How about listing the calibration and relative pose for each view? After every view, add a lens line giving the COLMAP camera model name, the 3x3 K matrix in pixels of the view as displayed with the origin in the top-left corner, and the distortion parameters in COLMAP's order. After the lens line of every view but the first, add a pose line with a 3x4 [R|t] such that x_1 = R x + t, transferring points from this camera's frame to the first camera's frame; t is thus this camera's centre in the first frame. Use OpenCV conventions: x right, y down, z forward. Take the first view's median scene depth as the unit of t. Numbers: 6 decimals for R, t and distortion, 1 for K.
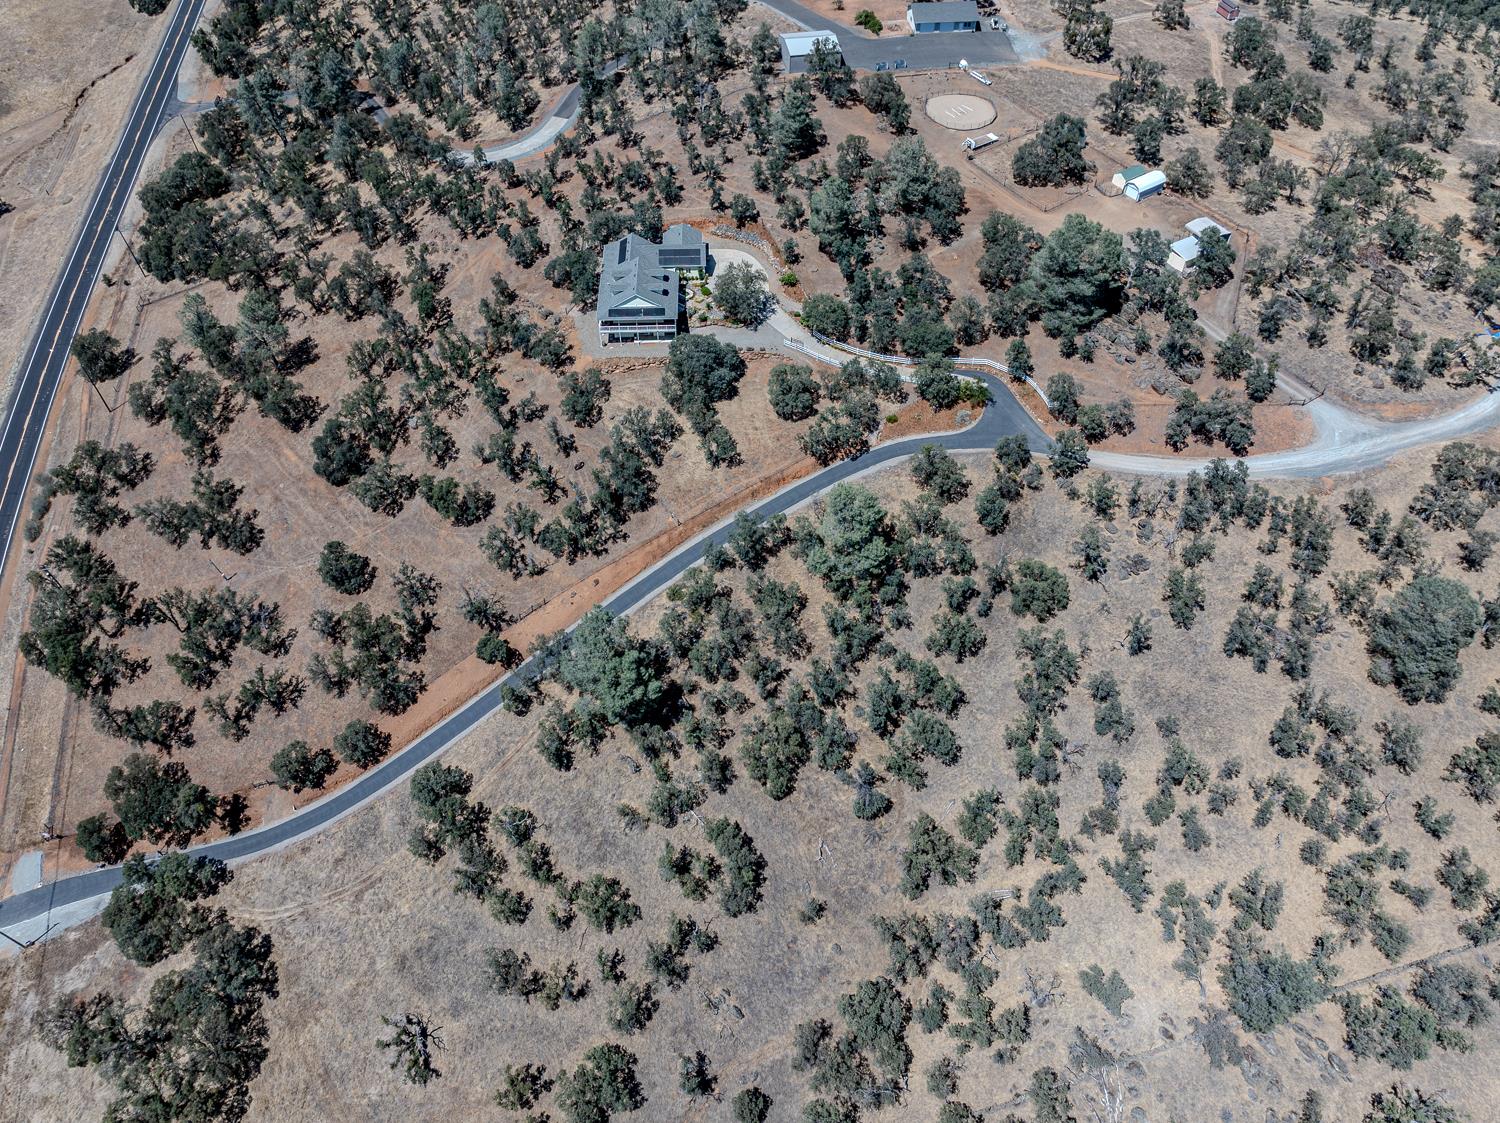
lens RADIAL K [[1049.4, 0, 752.8], [0, 1049.4, 553.6], [0, 0, 1]] dist [-0.039069, 0.025979]
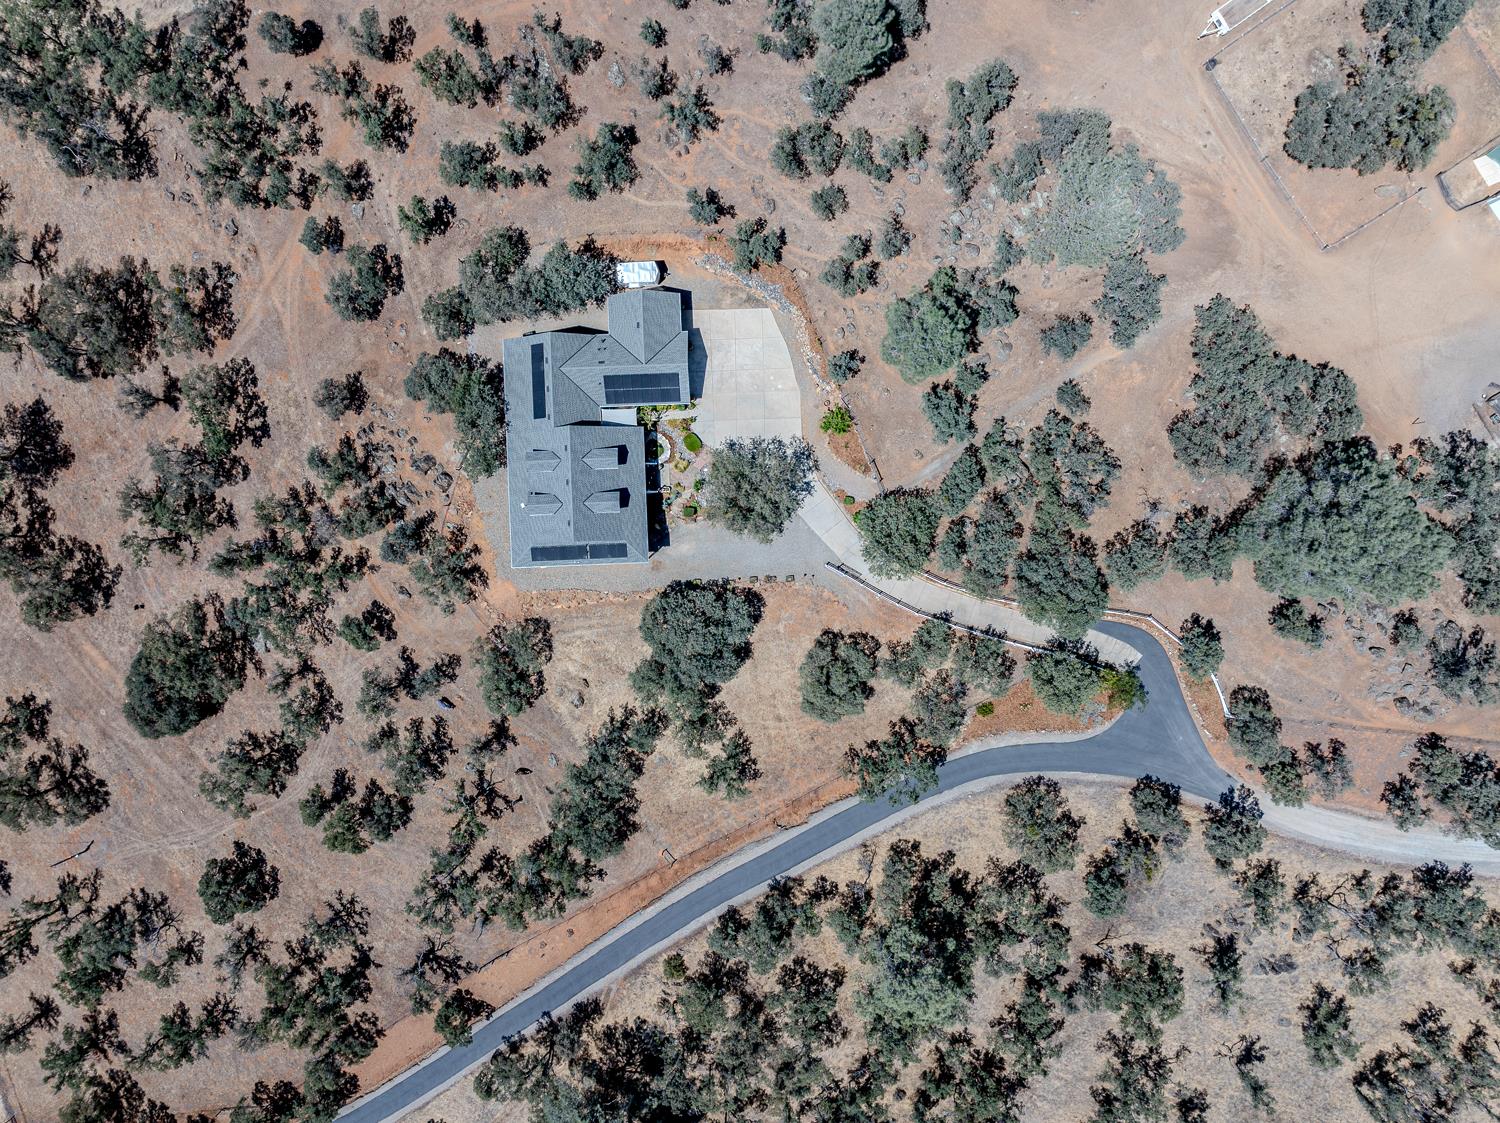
lens RADIAL K [[1049.4, 0, 752.8], [0, 1049.4, 553.6], [0, 0, 1]] dist [-0.039069, 0.025979]
pose [[0.999966, -0.007519, 0.003250, -0.015618], [0.003408, 0.742694, 0.669622, -0.663417], [-0.007449, -0.669589, 0.742695, 0.593542]]
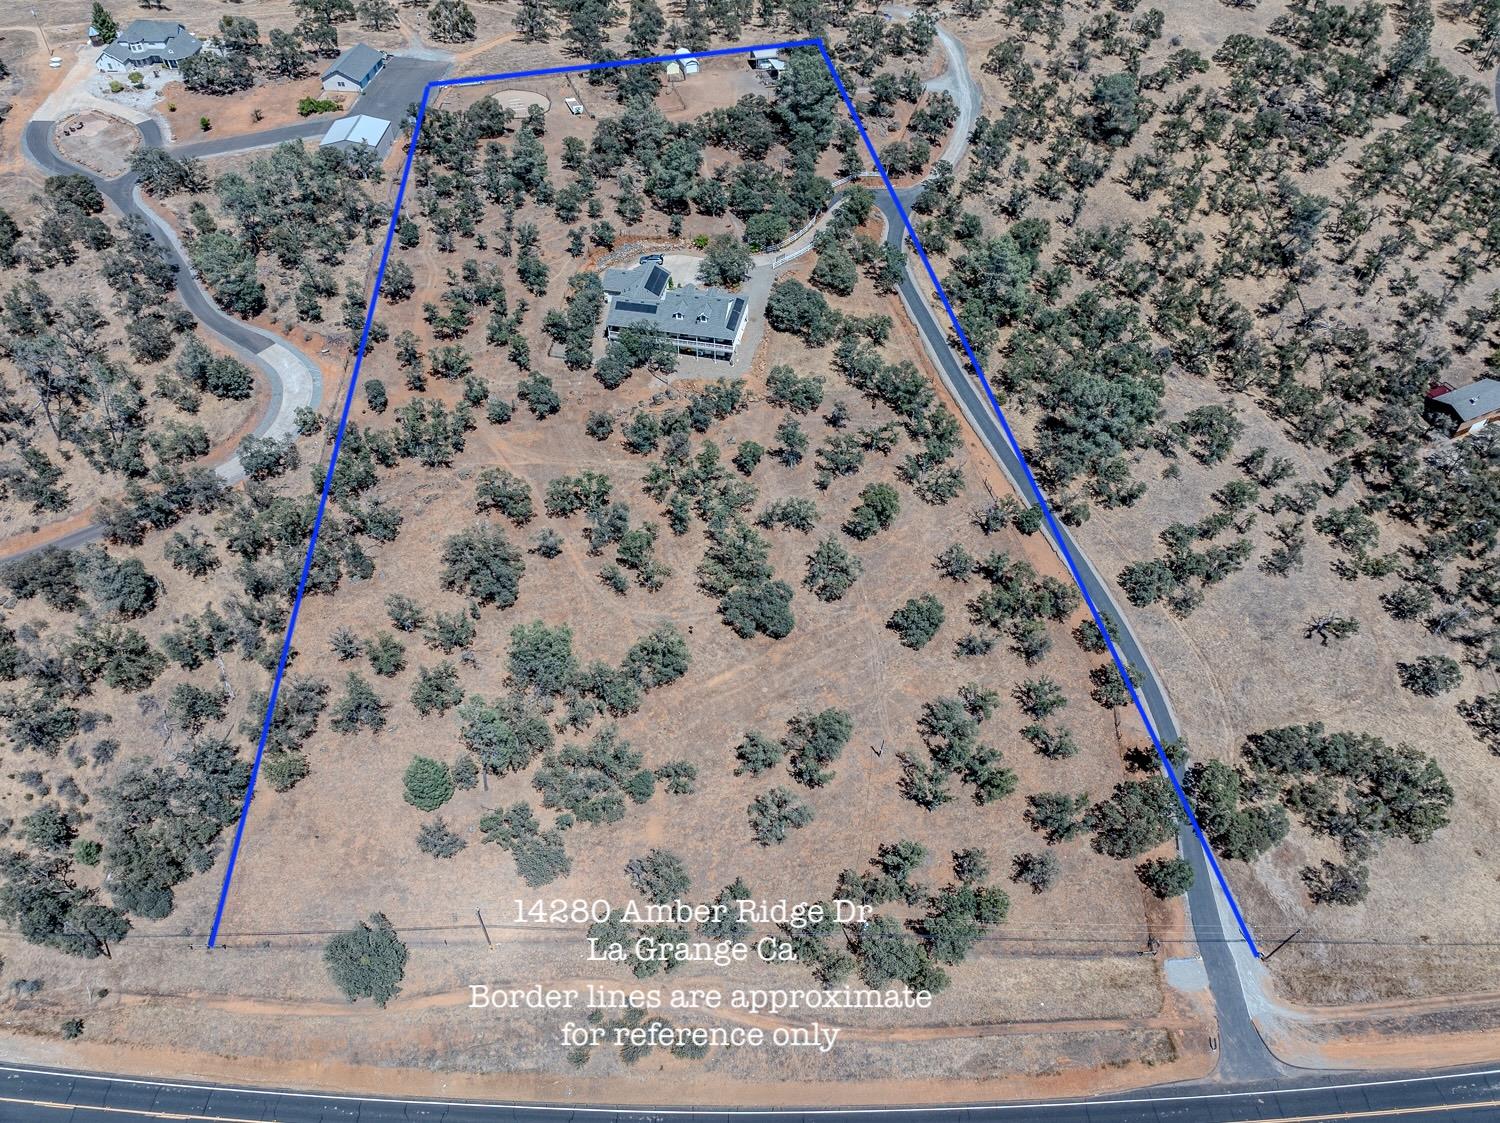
lens RADIAL K [[1049.4, 0, 752.8], [0, 1049.4, 553.6], [0, 0, 1]] dist [-0.039069, 0.025979]
pose [[0.220585, -0.703695, 0.675392, -1.034921], [0.724448, 0.581851, 0.369627, -0.491897], [-0.653083, 0.407752, 0.638139, 0.447088]]
